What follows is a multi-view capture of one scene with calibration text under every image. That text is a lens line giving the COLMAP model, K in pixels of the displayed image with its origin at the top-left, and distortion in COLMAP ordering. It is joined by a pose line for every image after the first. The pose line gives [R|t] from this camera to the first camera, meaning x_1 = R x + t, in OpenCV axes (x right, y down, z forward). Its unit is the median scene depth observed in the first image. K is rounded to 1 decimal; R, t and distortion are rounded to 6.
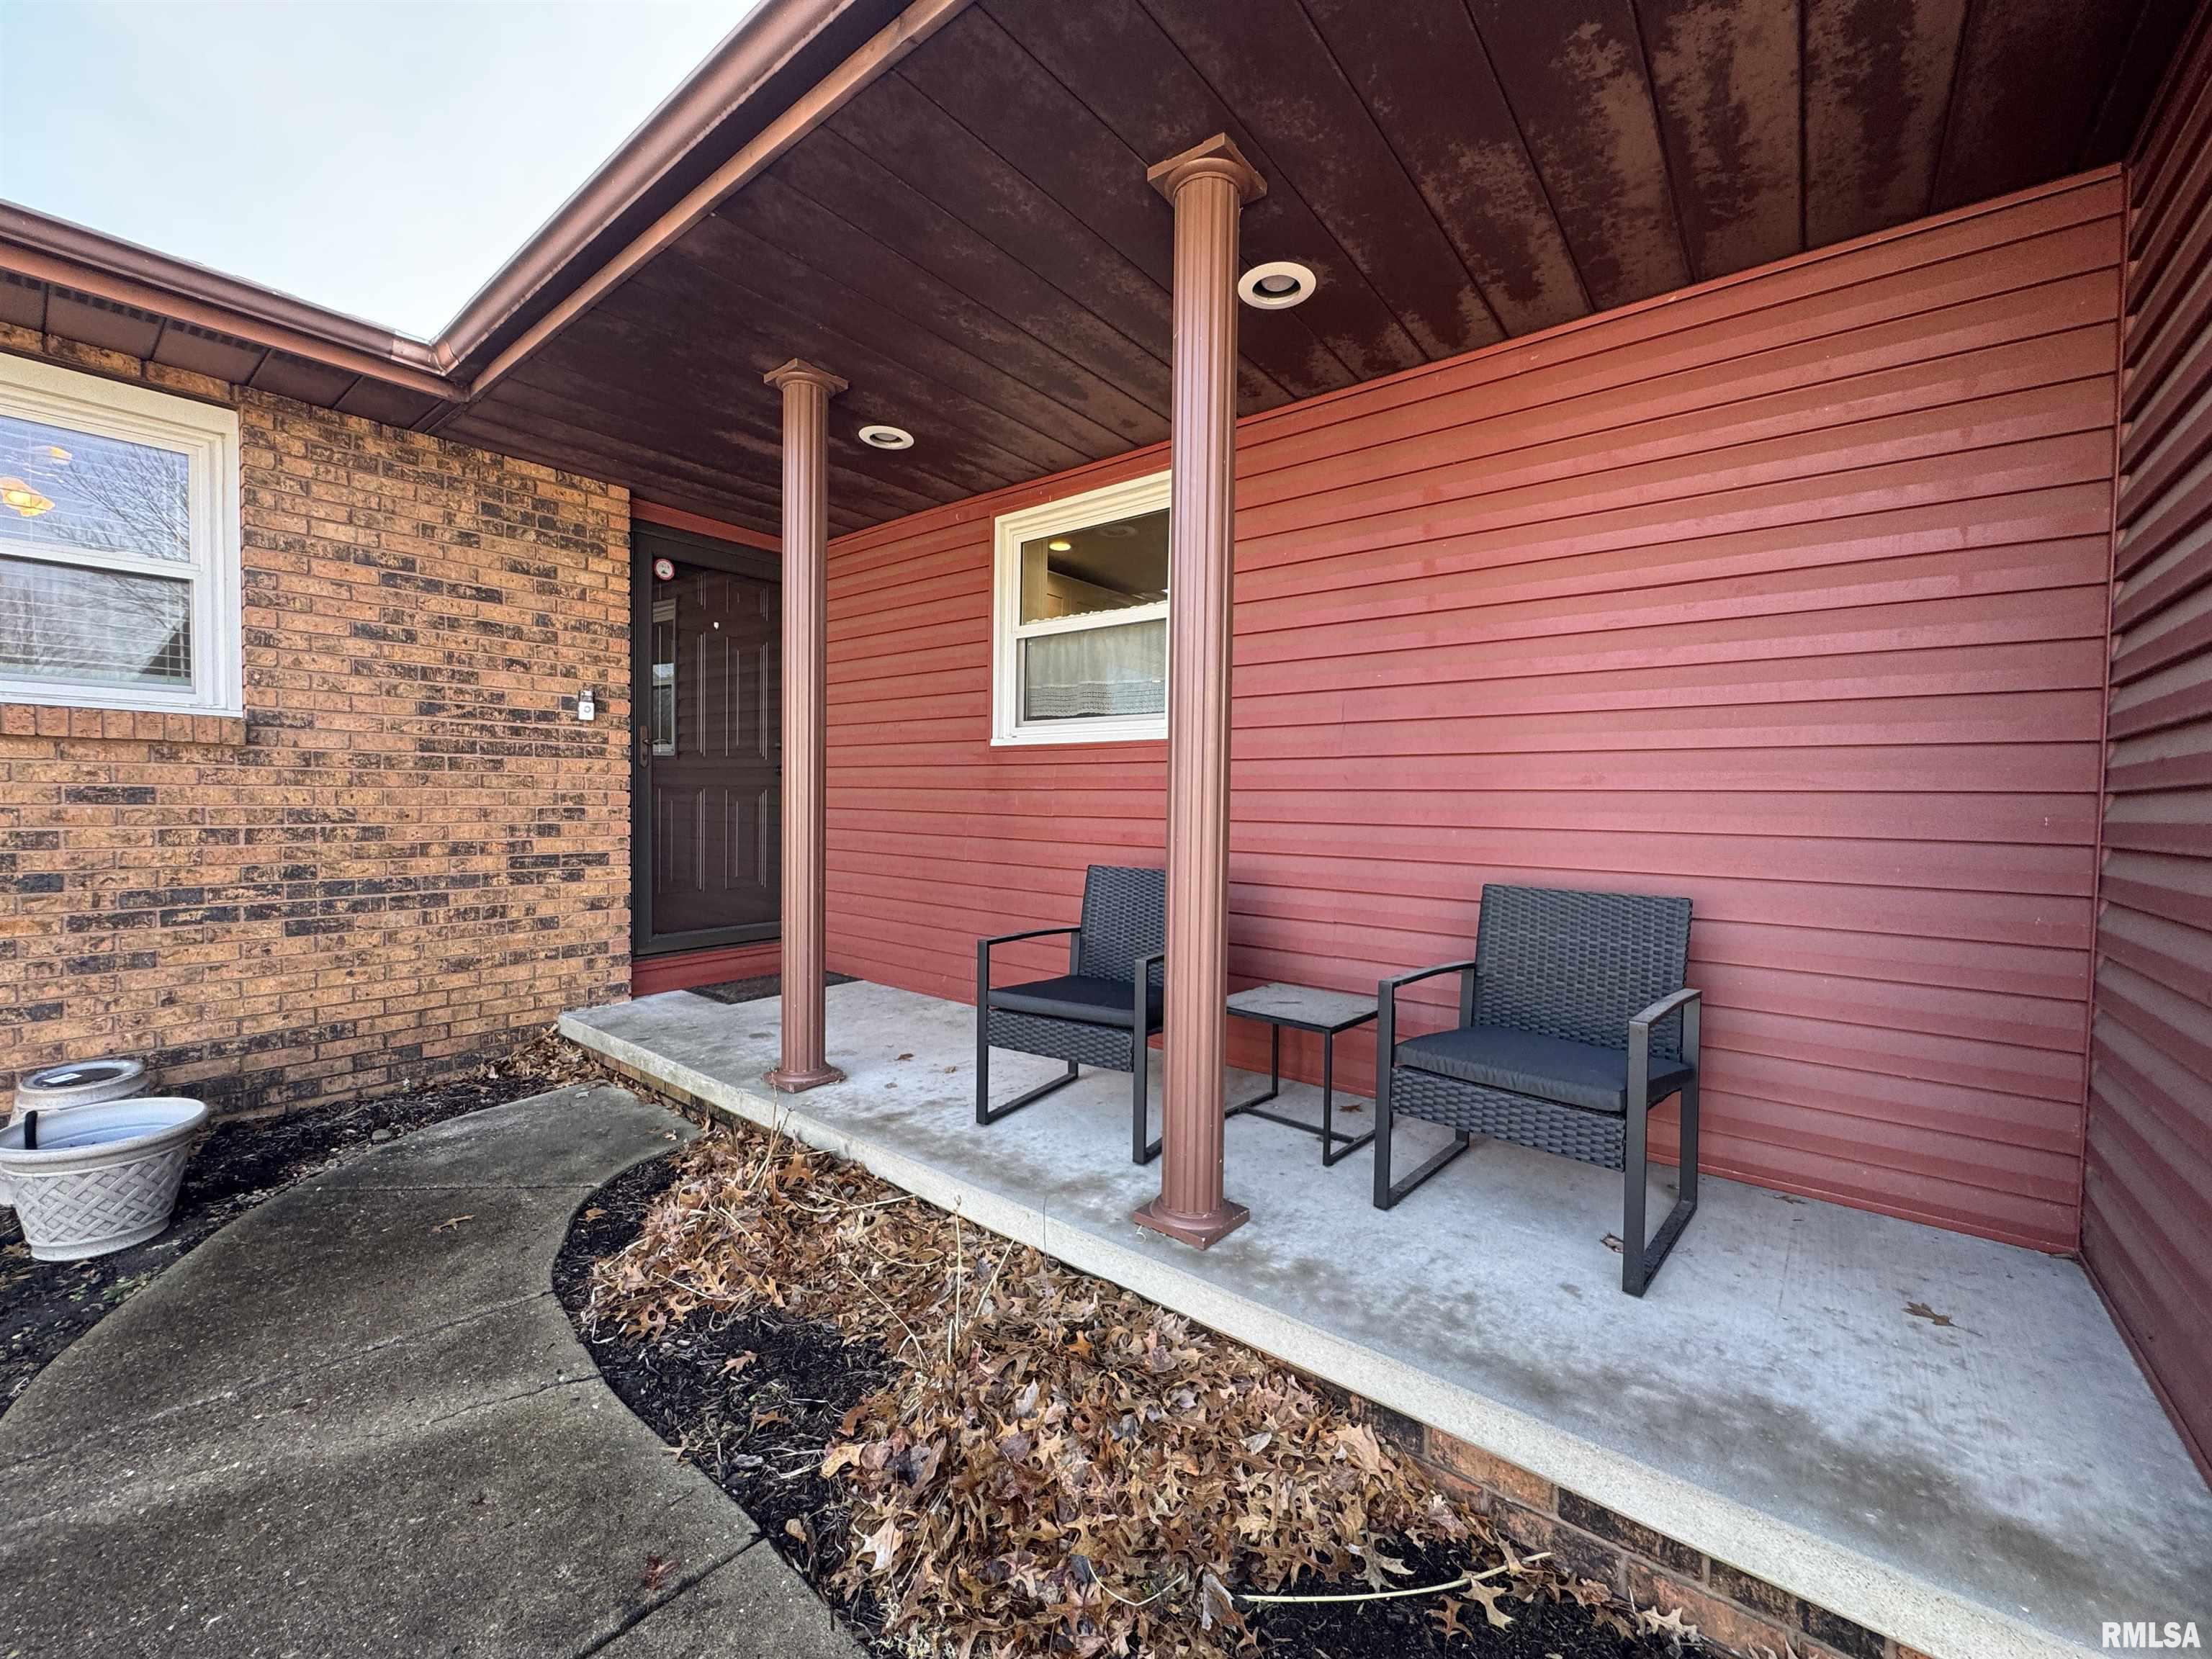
lens RADIAL K [[888.2, 0, 1104.4], [0, 888.2, 828.7], [0, 0, 1]] dist [-0.004920, 0.001062]
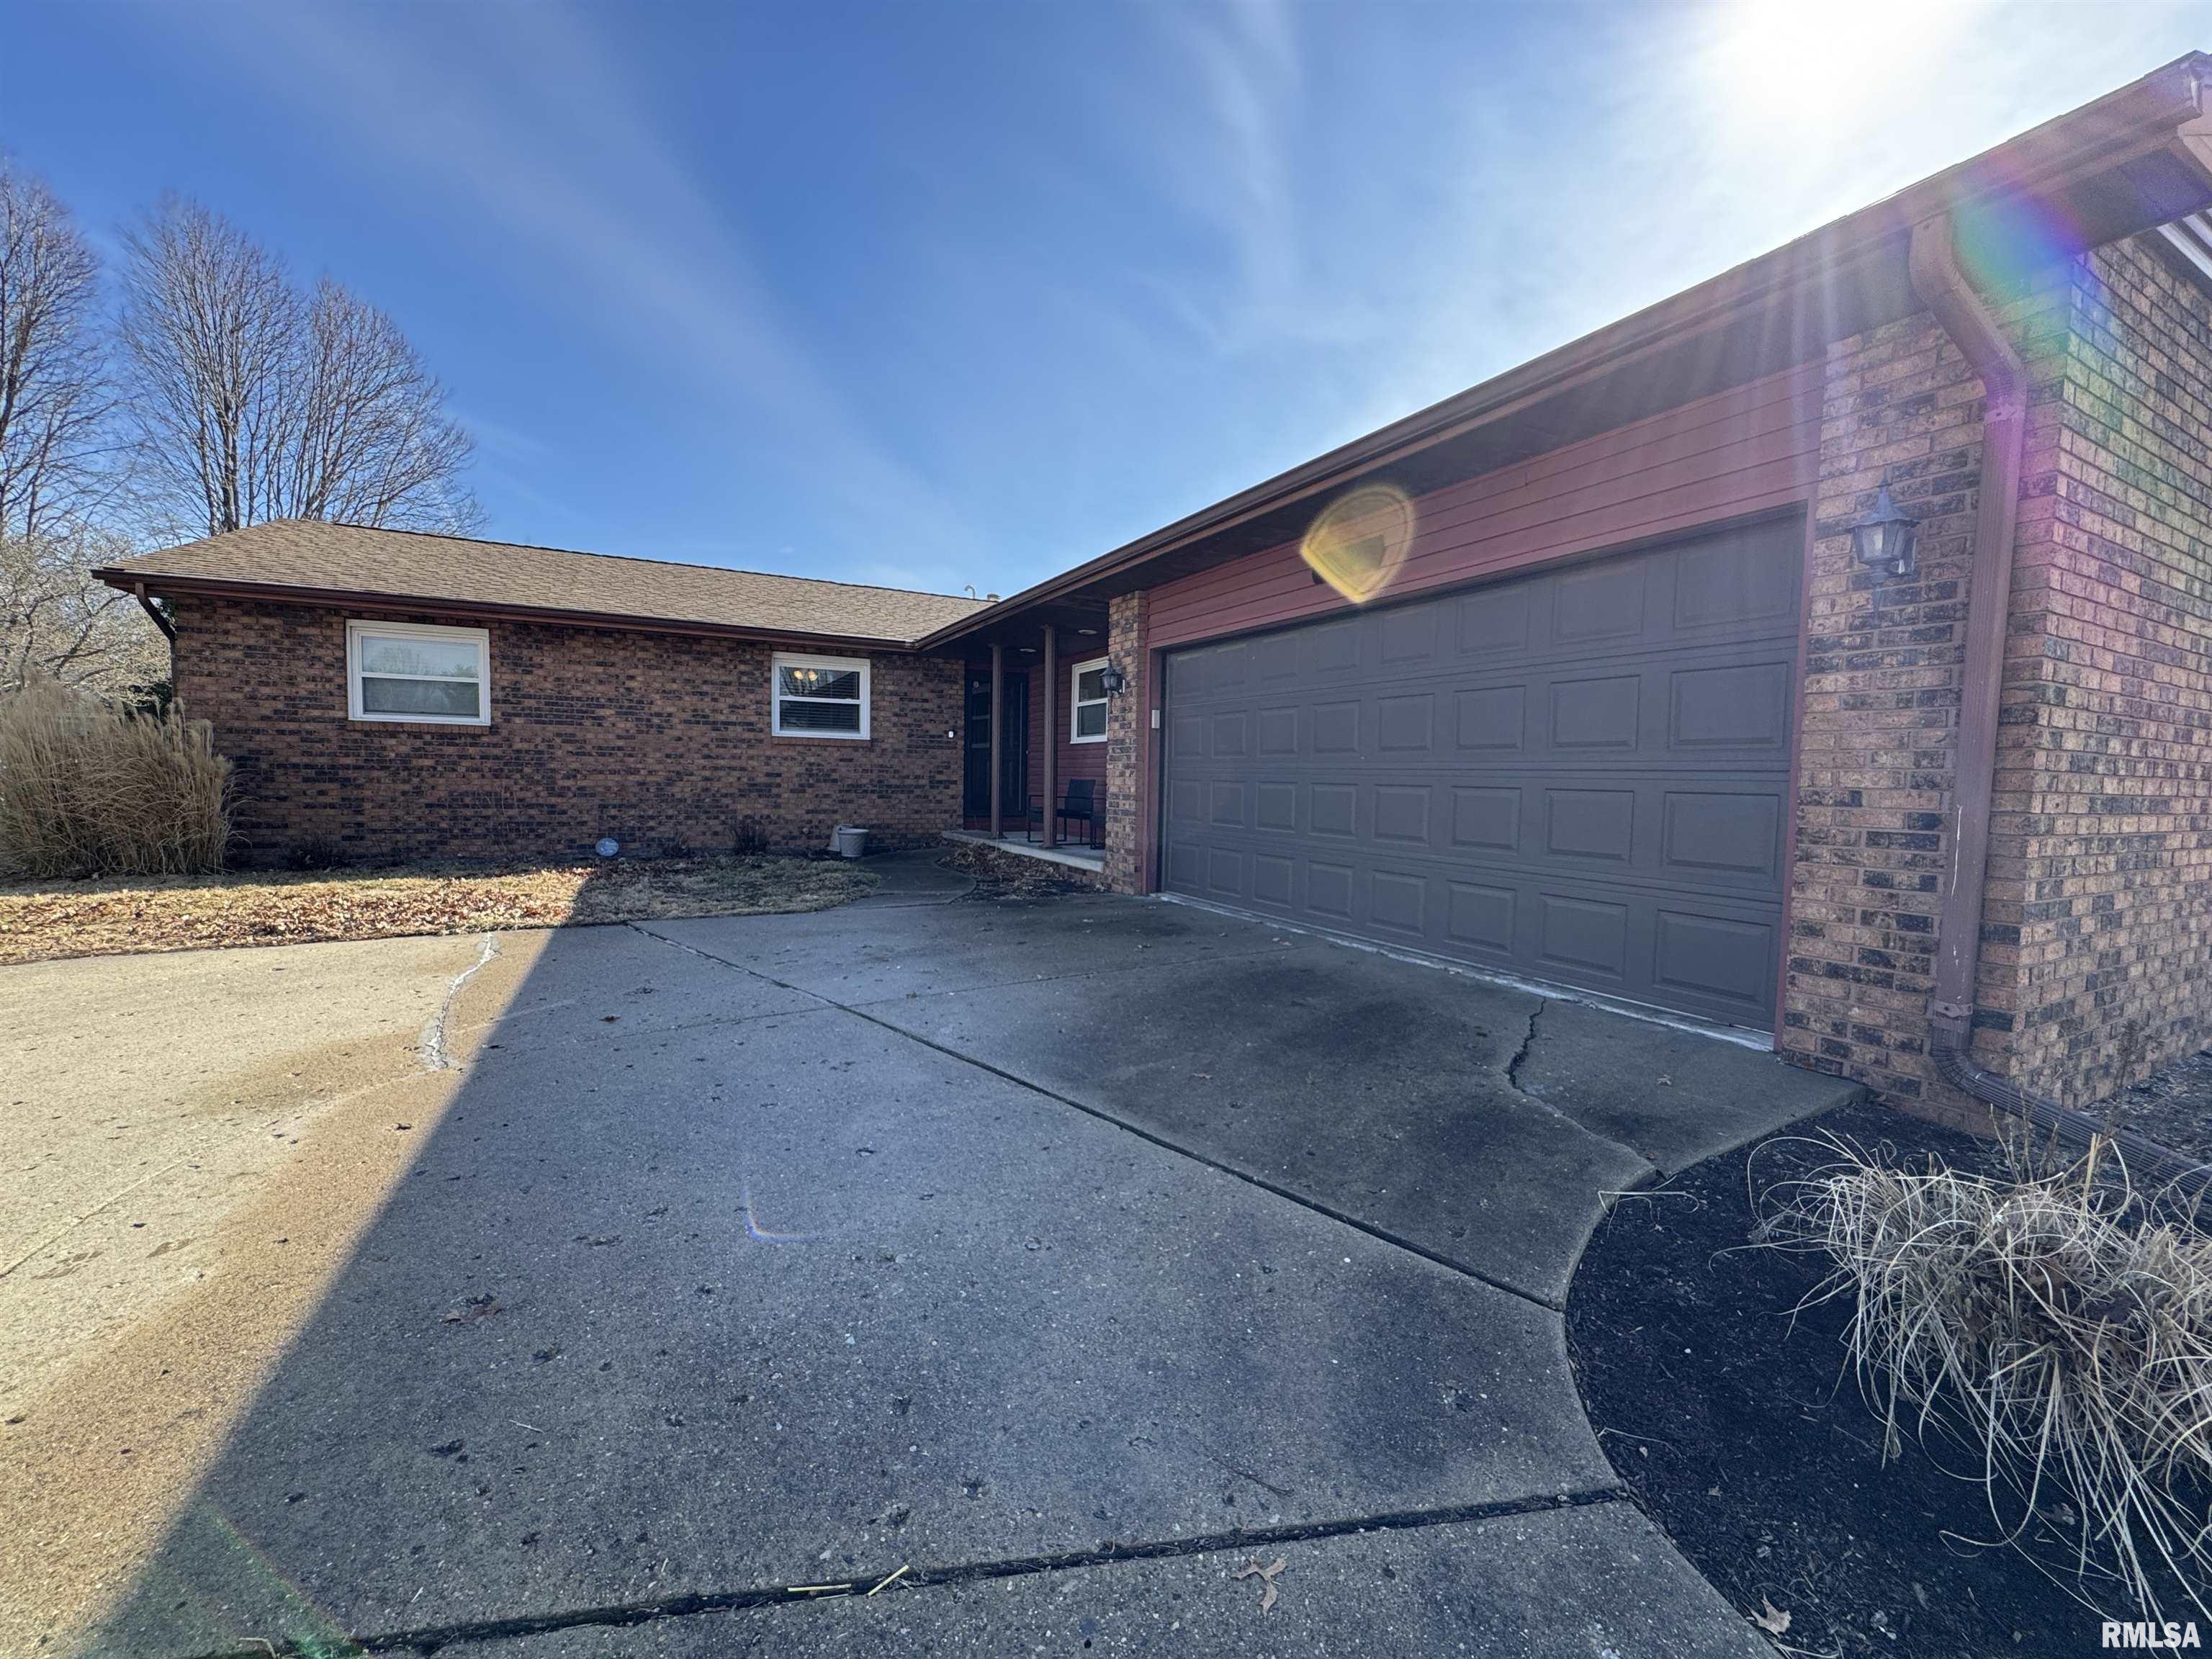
lens RADIAL K [[888.2, 0, 1104.4], [0, 888.2, 828.7], [0, 0, 1]] dist [-0.004920, 0.001062]
pose [[0.917725, 0.025337, -0.396407, 1.248567], [-0.018621, 0.999611, 0.020782, 0.134073], [0.396779, -0.011691, 0.917840, -1.787676]]
